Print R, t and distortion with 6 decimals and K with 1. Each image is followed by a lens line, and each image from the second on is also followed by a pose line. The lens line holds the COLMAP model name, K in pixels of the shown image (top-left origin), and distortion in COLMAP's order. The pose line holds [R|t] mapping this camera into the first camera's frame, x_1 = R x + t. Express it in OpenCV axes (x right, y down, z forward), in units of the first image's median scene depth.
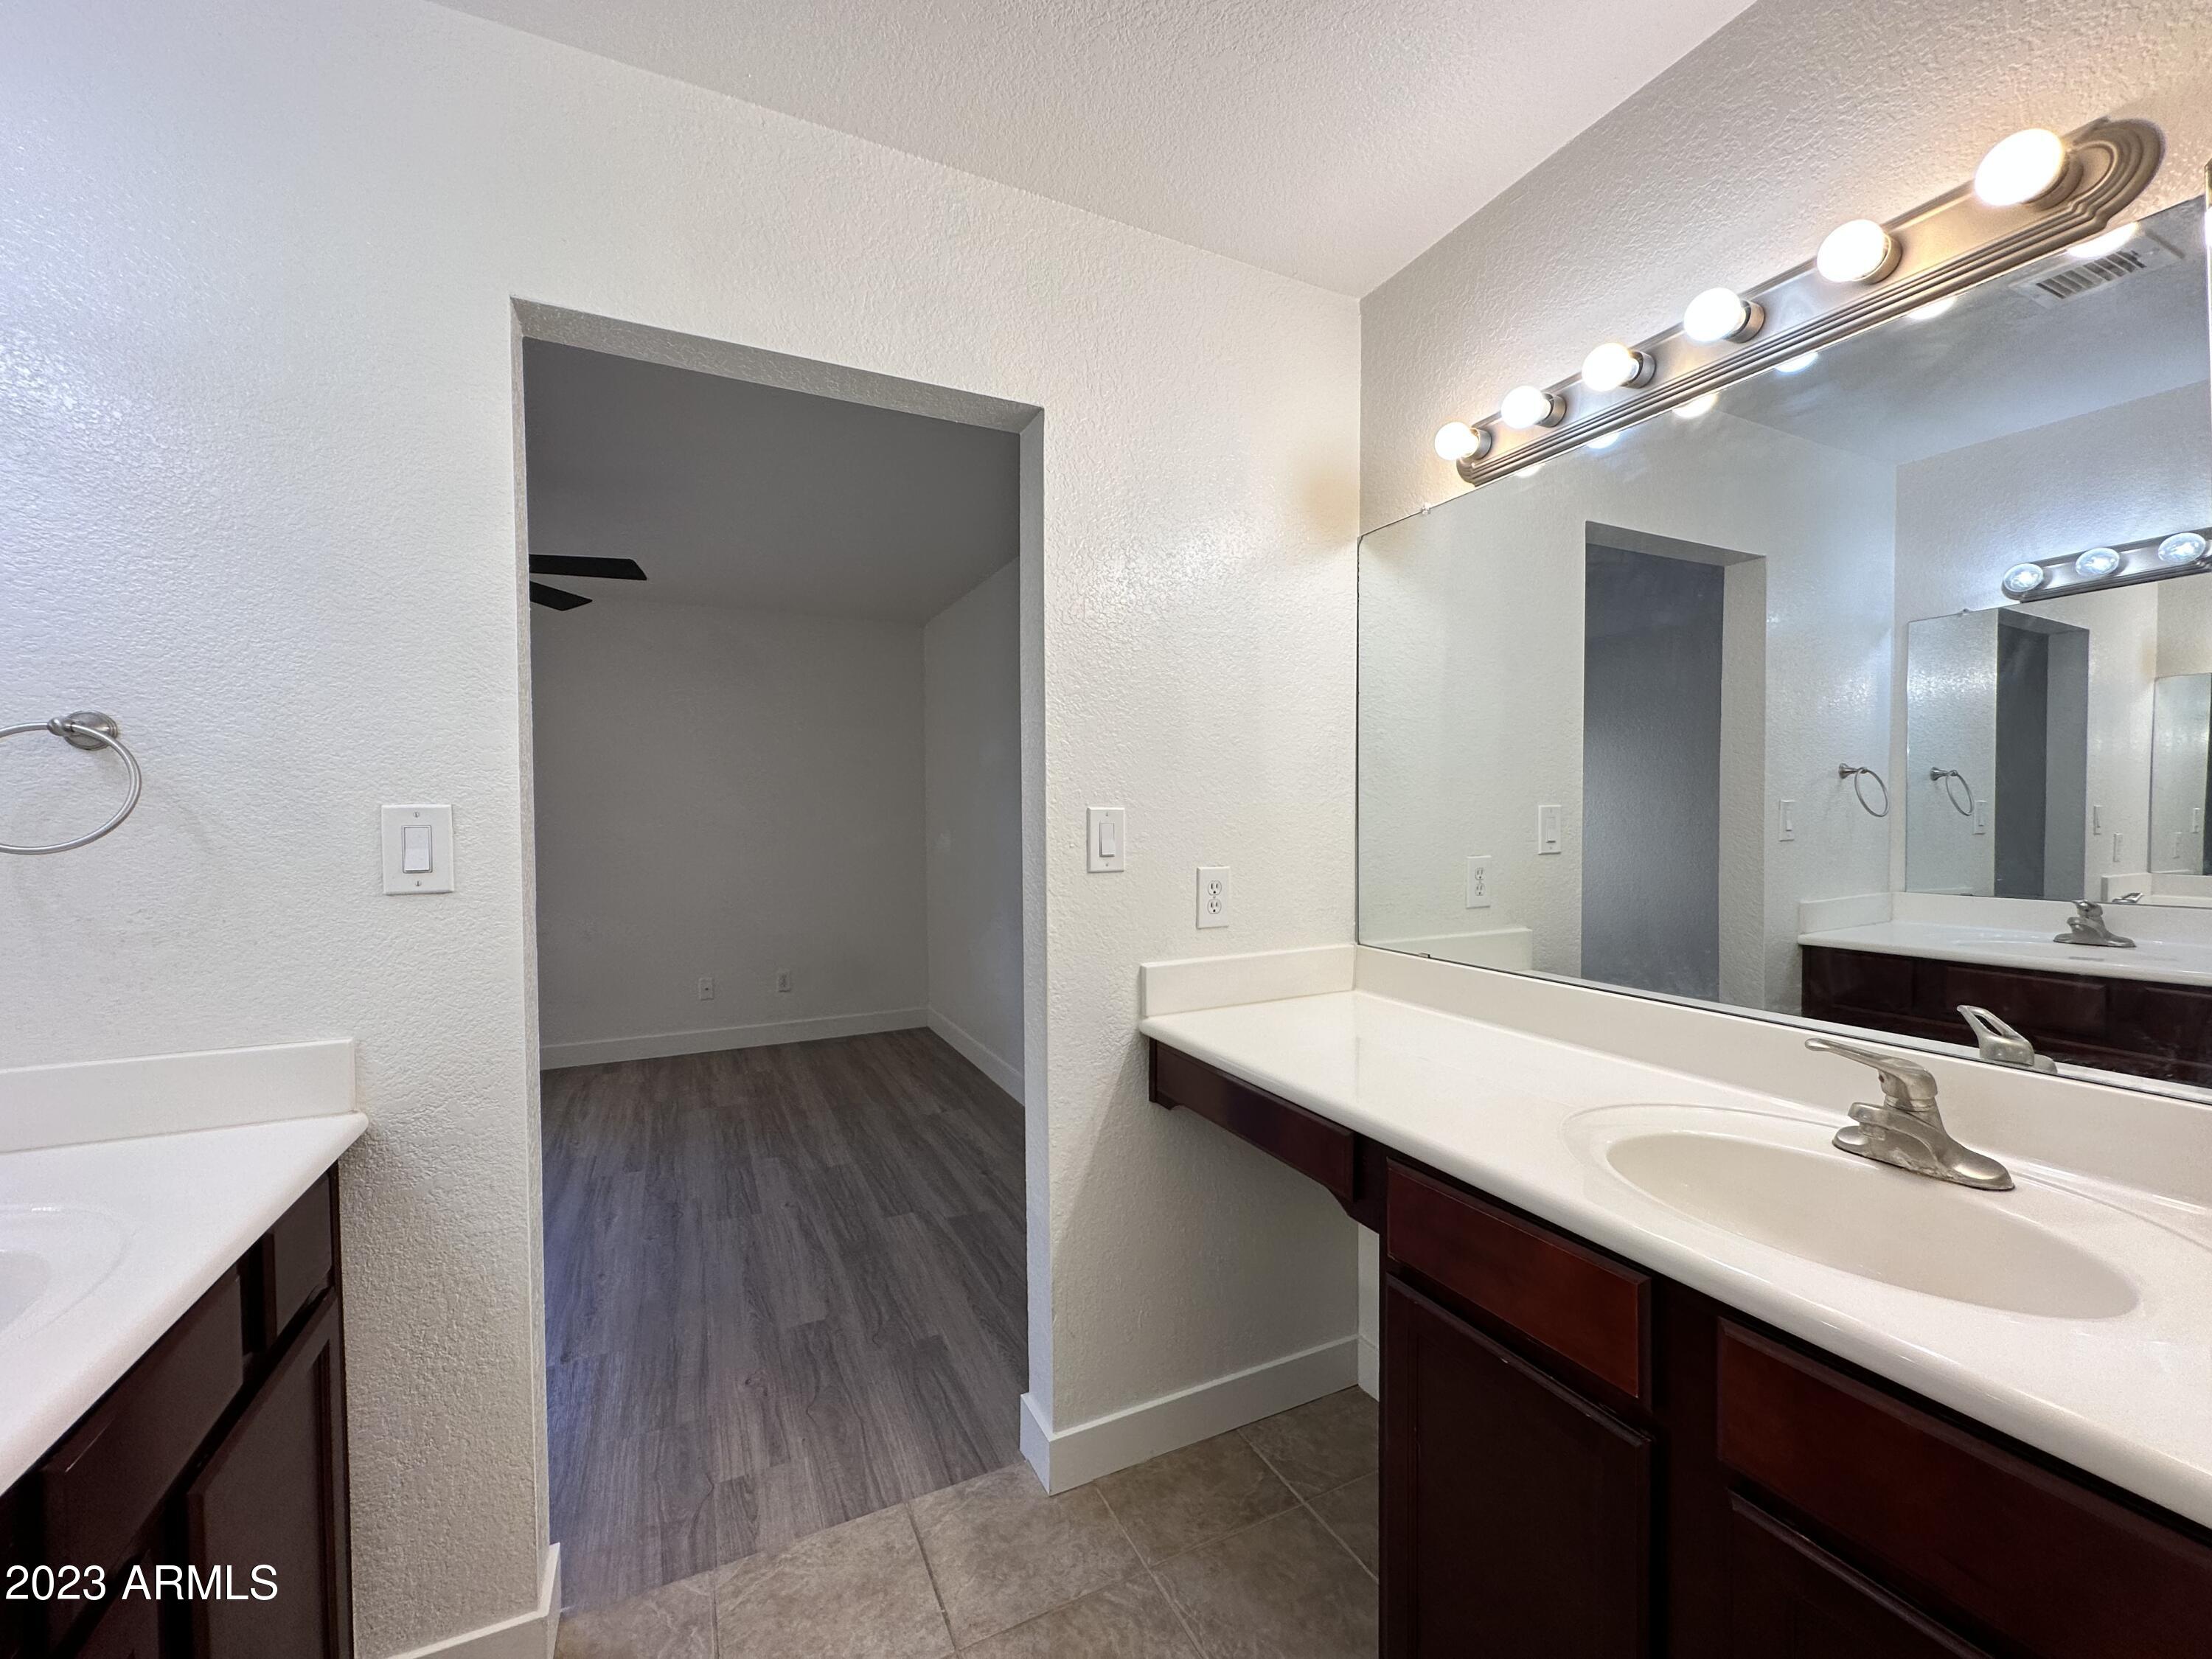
lens RADIAL K [[883.6, 0, 1102.7], [0, 883.6, 825.5], [0, 0, 1]] dist [-0.002923, 0.001451]
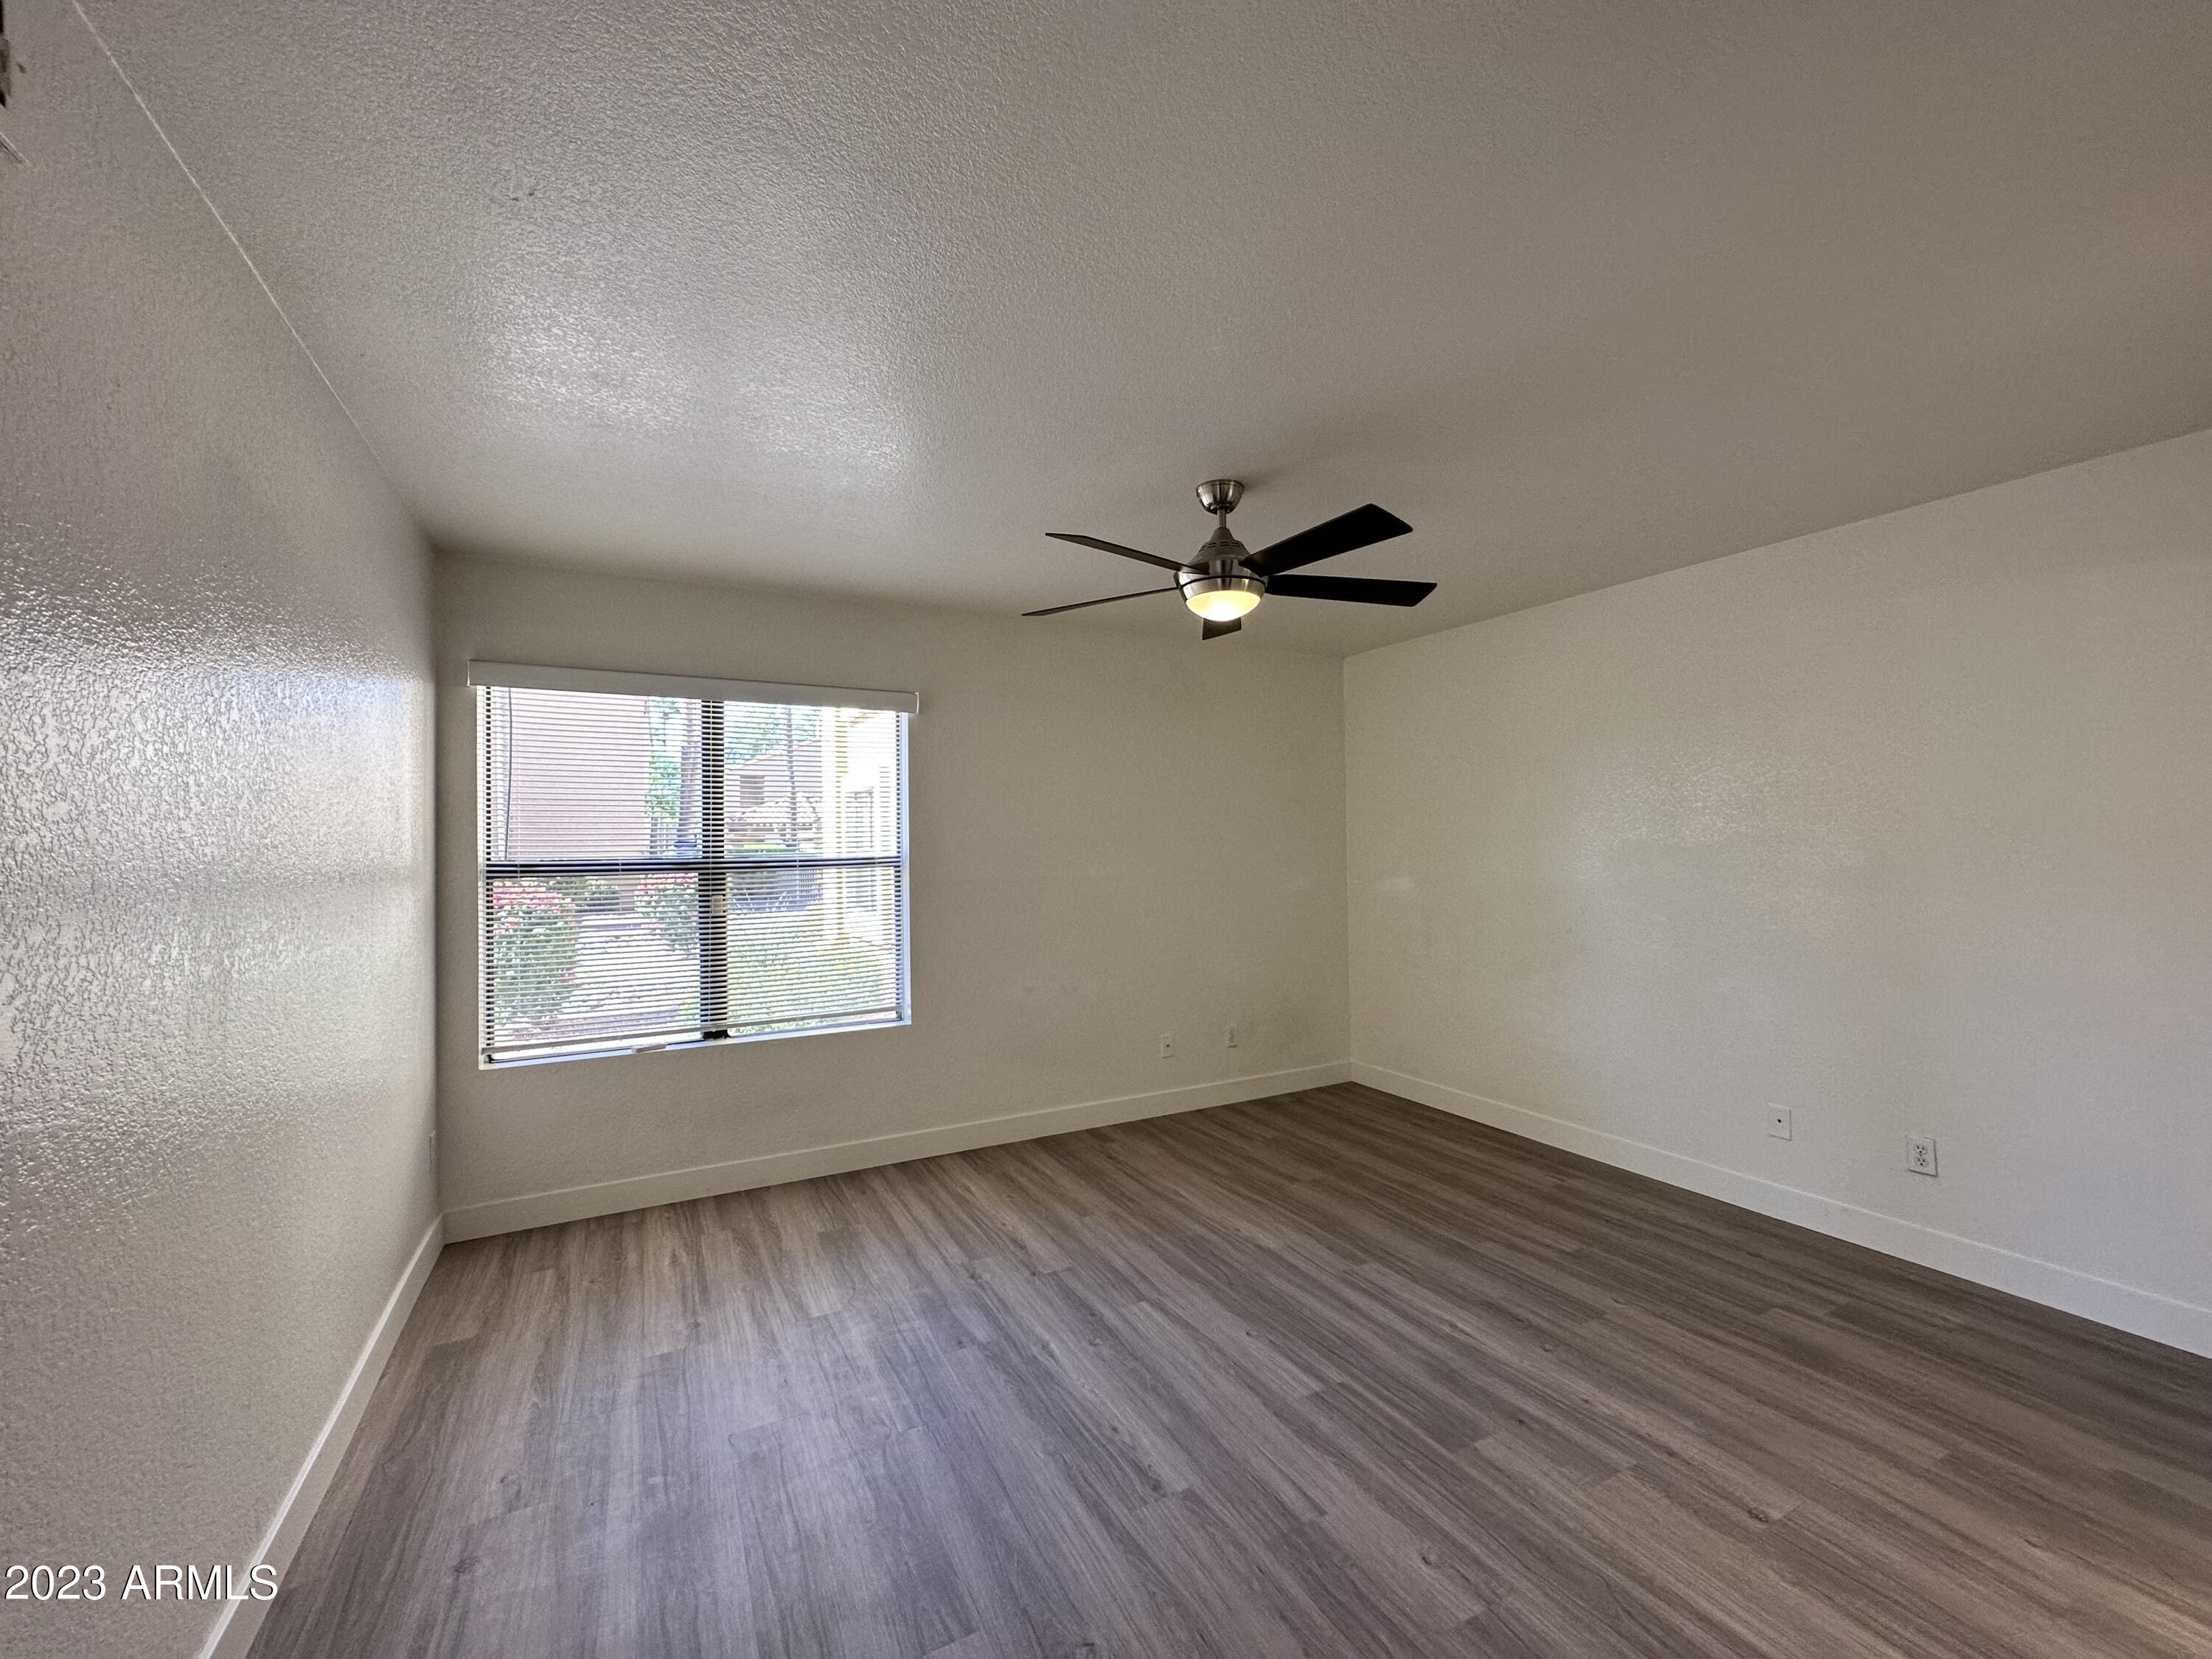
lens RADIAL K [[883.6, 0, 1109.7], [0, 883.6, 839.9], [0, 0, 1]] dist [-0.002923, 0.001451]
pose [[0.999330, -0.009312, 0.035385, -0.770708], [0.010006, 0.999760, -0.019489, -0.020195], [-0.035195, 0.019830, 0.999184, 0.103375]]
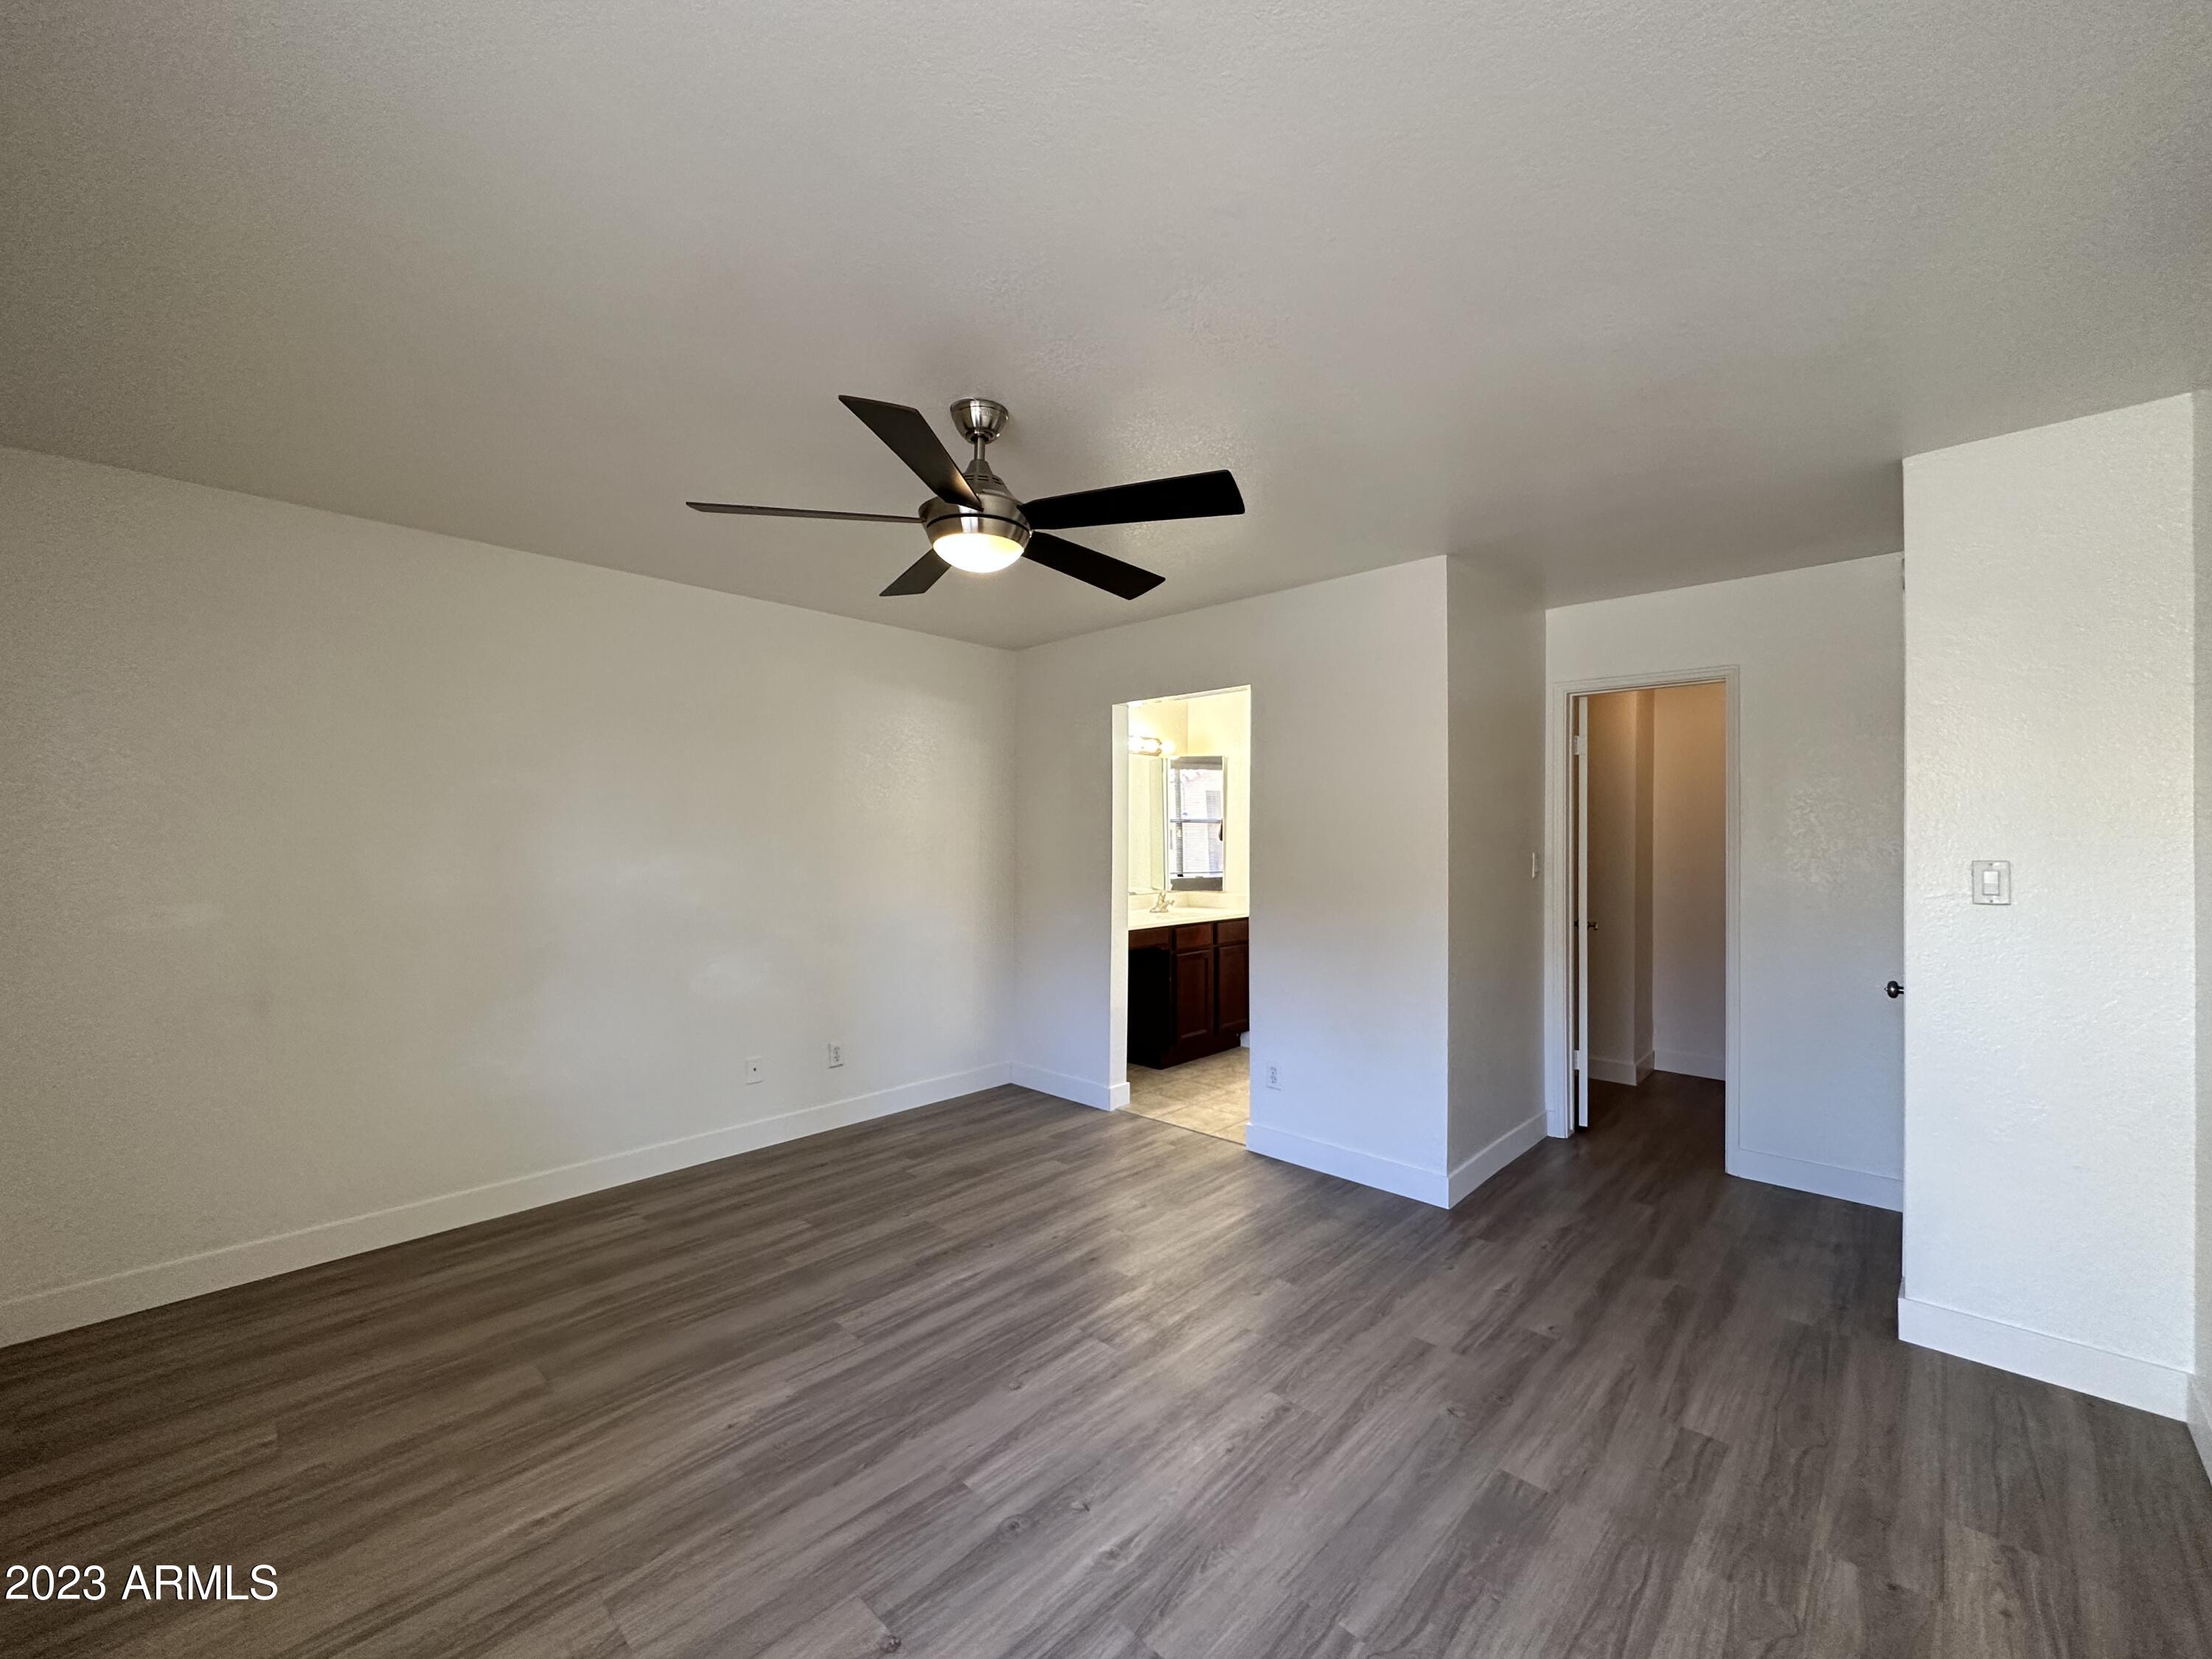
lens RADIAL K [[883.6, 0, 1091.9], [0, 883.6, 835.5], [0, 0, 1]] dist [-0.002923, 0.001451]
pose [[-0.337628, 0.001243, 0.941279, -1.265399], [0.013469, 0.999903, 0.003511, -0.037841], [-0.941183, 0.013863, -0.337612, 0.987223]]
